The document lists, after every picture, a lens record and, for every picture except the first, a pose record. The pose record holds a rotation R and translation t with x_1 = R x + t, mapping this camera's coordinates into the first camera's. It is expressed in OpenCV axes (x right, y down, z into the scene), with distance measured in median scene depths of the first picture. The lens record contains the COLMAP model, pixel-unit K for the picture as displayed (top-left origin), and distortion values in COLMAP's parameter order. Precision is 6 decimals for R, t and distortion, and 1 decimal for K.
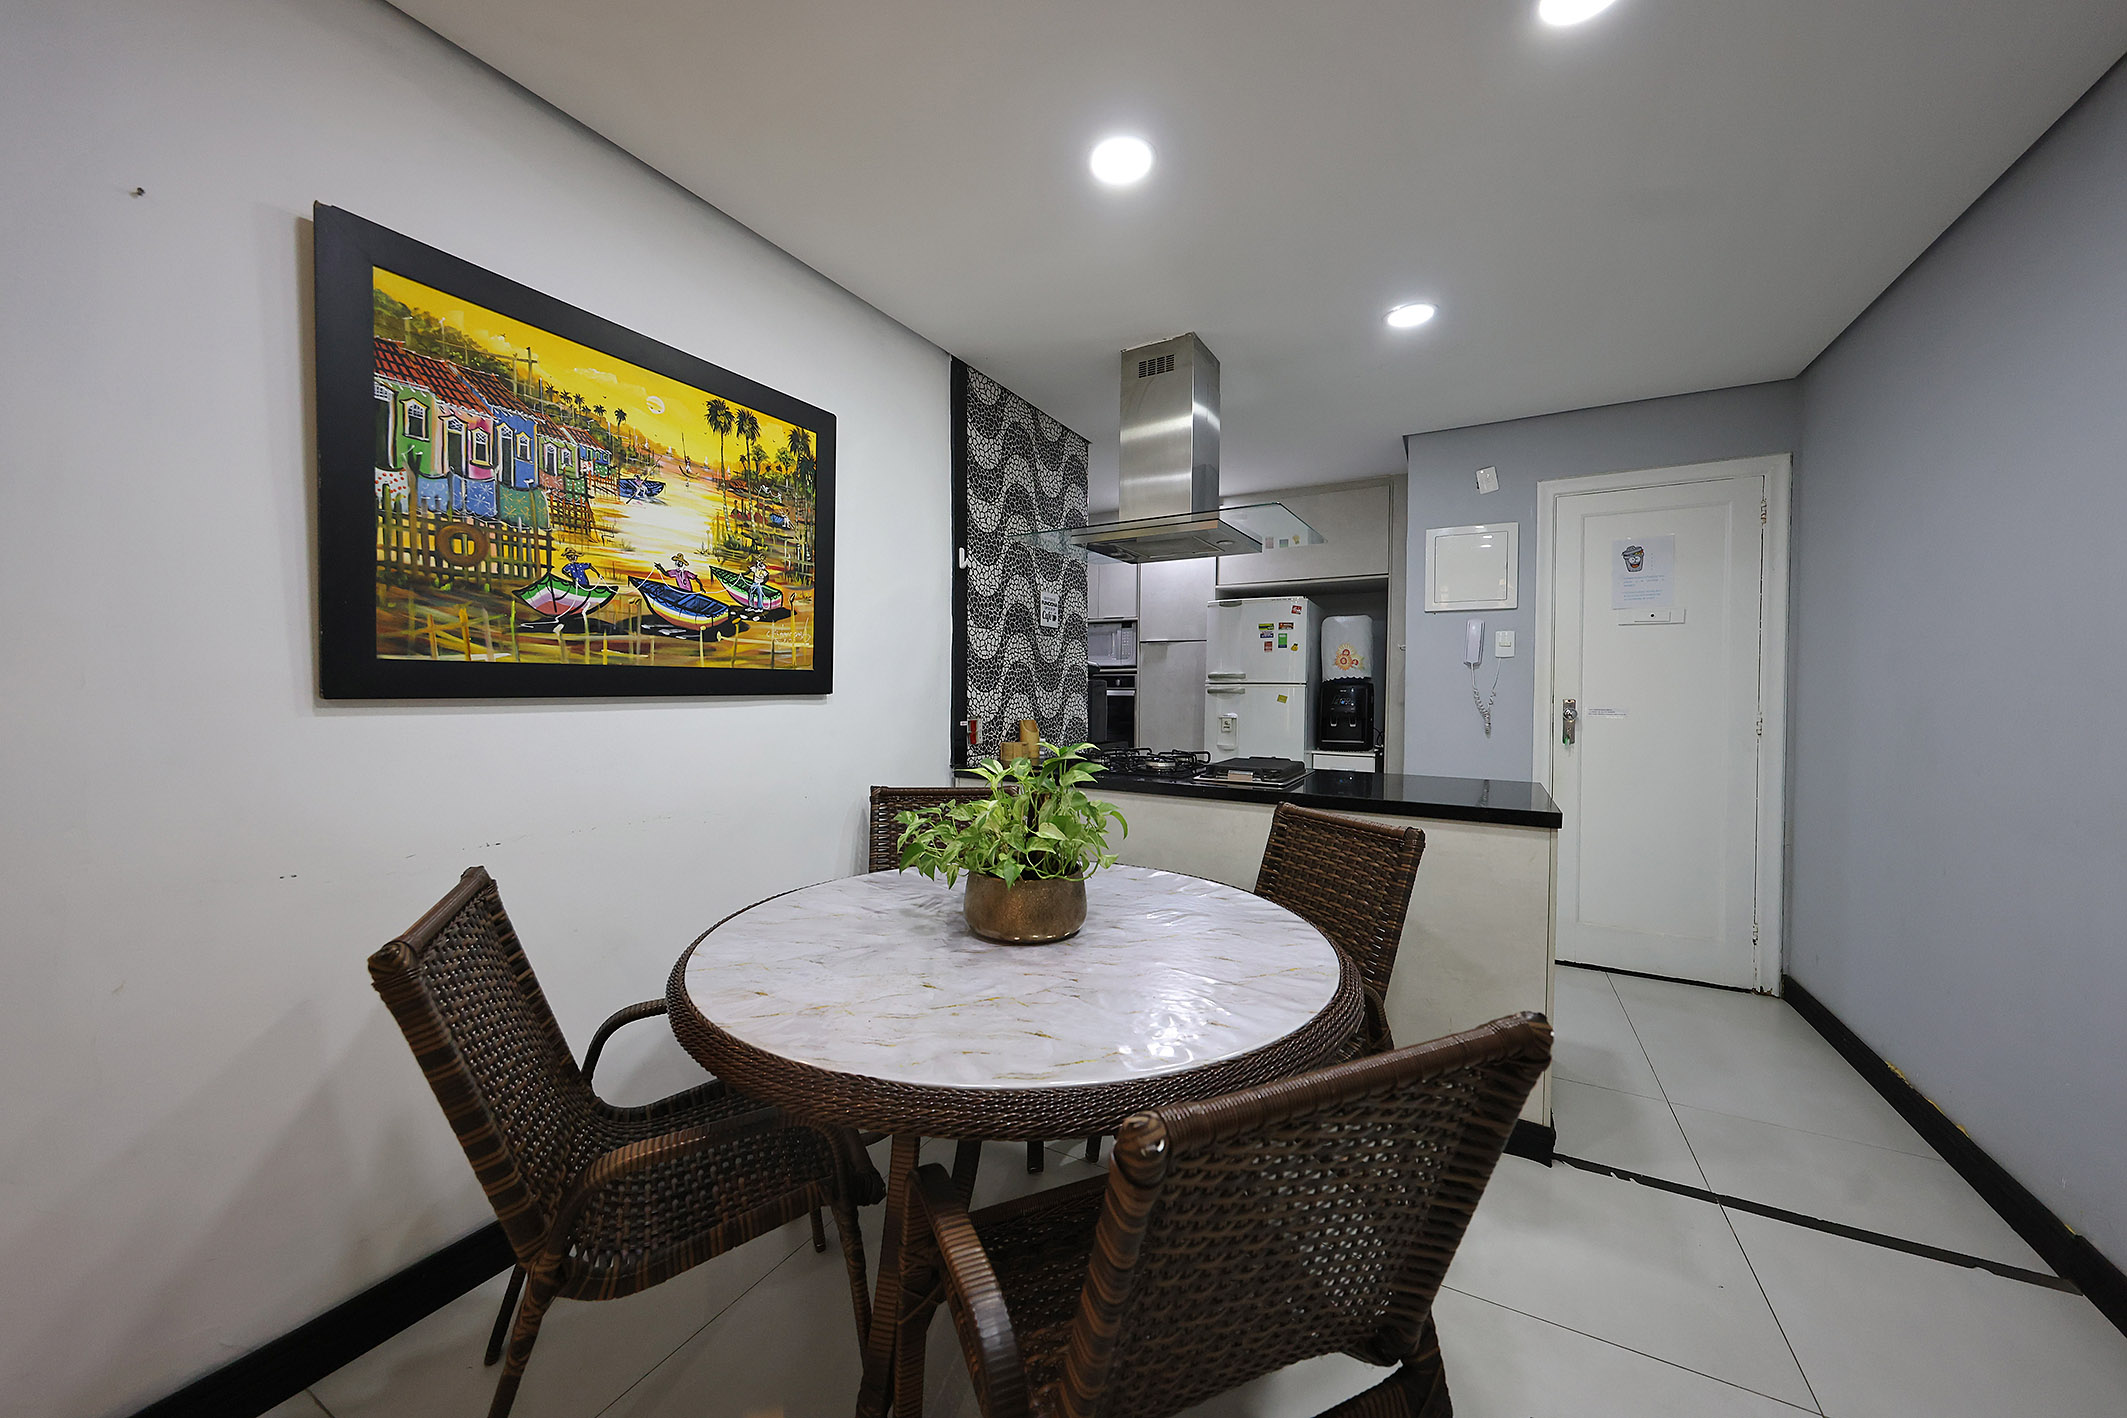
lens RADIAL K [[747.3, 0, 1074.7], [0, 747.3, 705.2], [0, 0, 1]] dist [0.004396, -0.001084]
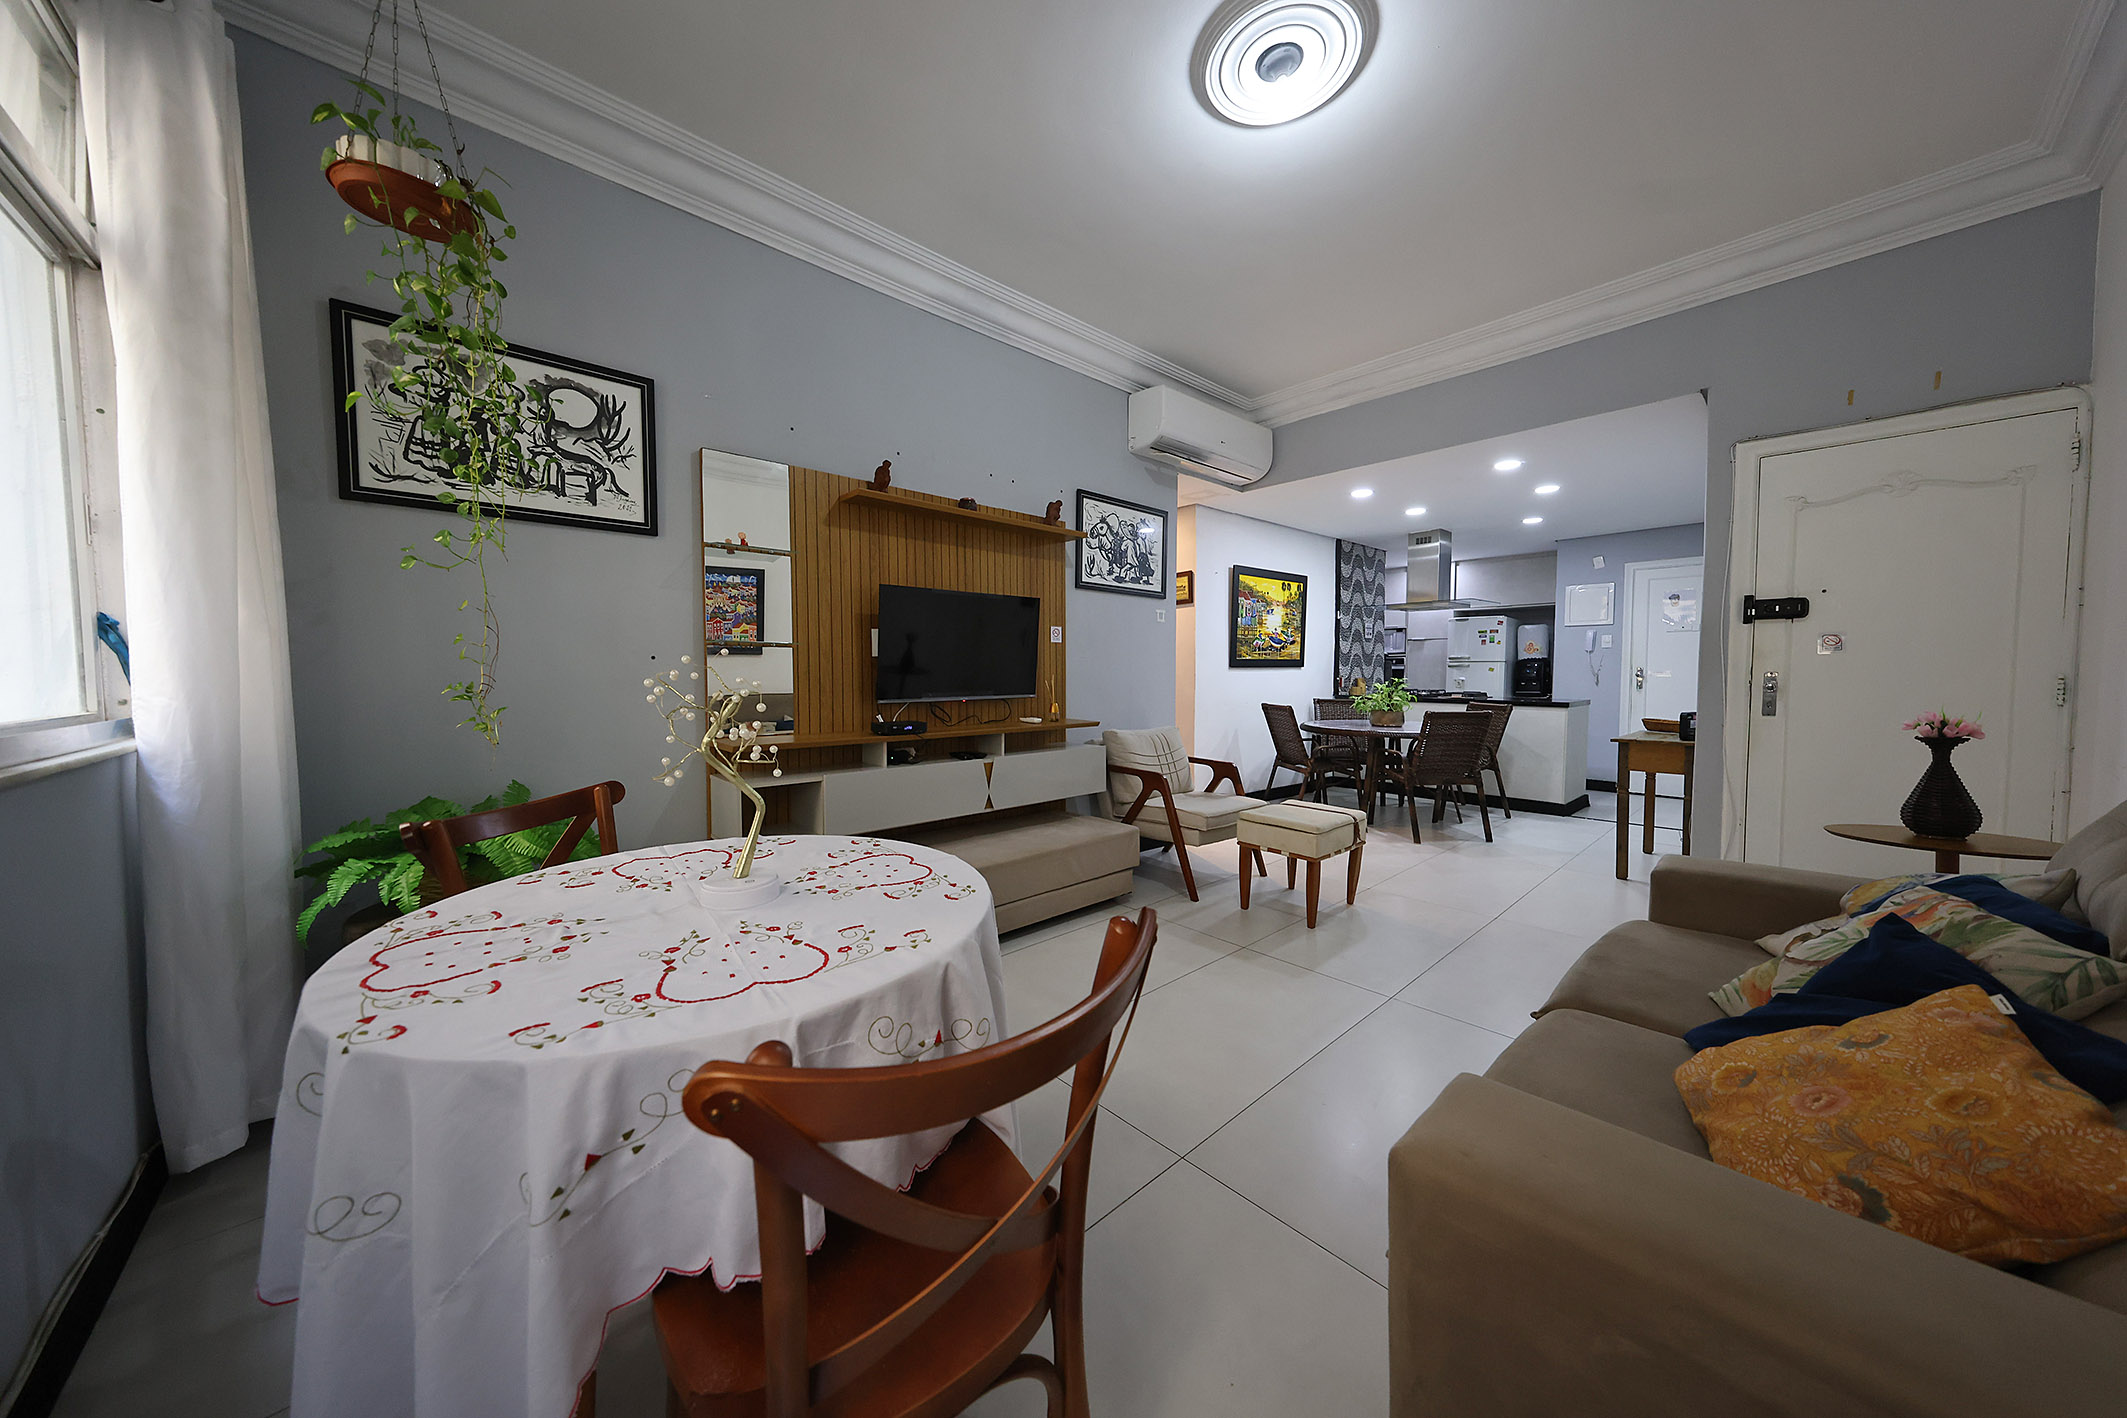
lens RADIAL K [[714.3, 0, 1067.4], [0, 714.3, 702.1], [0, 0, 1]] dist [0.006847, -0.000299]
pose [[0.946411, 0.006601, -0.322896, -0.248914], [0.000990, 0.999727, 0.023339, 0.049088], [0.322962, -0.022408, 0.946147, -1.733342]]
